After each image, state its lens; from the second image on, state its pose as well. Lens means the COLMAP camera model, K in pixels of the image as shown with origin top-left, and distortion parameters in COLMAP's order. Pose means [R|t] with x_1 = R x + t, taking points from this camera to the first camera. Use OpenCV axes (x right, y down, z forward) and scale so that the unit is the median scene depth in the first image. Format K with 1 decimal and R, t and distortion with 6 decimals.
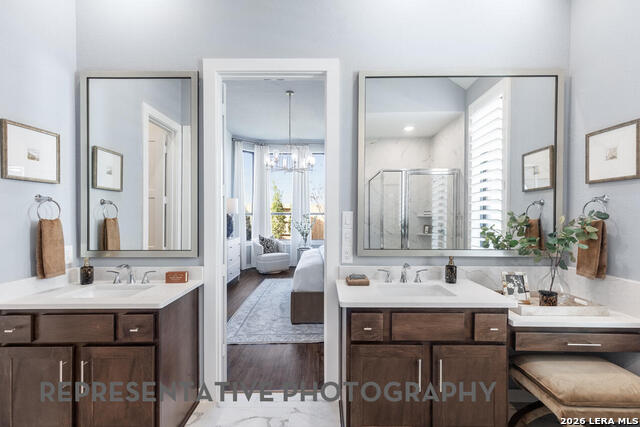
lens RADIAL K [[293.8, 0, 314.5], [0, 293.8, 215.4], [0, 0, 1]] dist [0.004878, -0.002472]
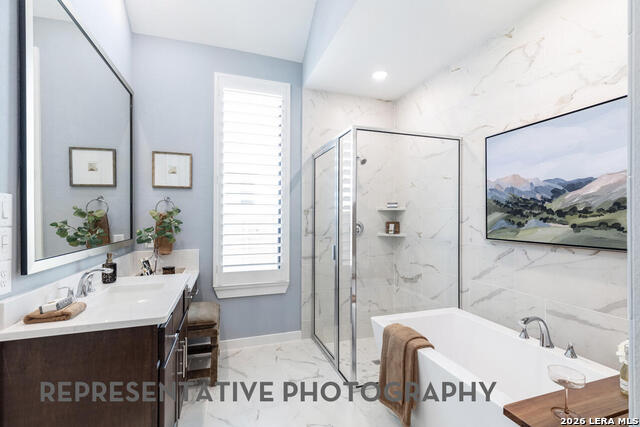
lens RADIAL K [[293.8, 0, 324.4], [0, 293.8, 213.3], [0, 0, 1]] dist [0.004878, -0.002472]
pose [[-0.334443, 0.013032, 0.942326, -0.620948], [-0.002764, 0.999887, -0.014809, 0.030263], [-0.942412, -0.007557, -0.334369, 0.700757]]
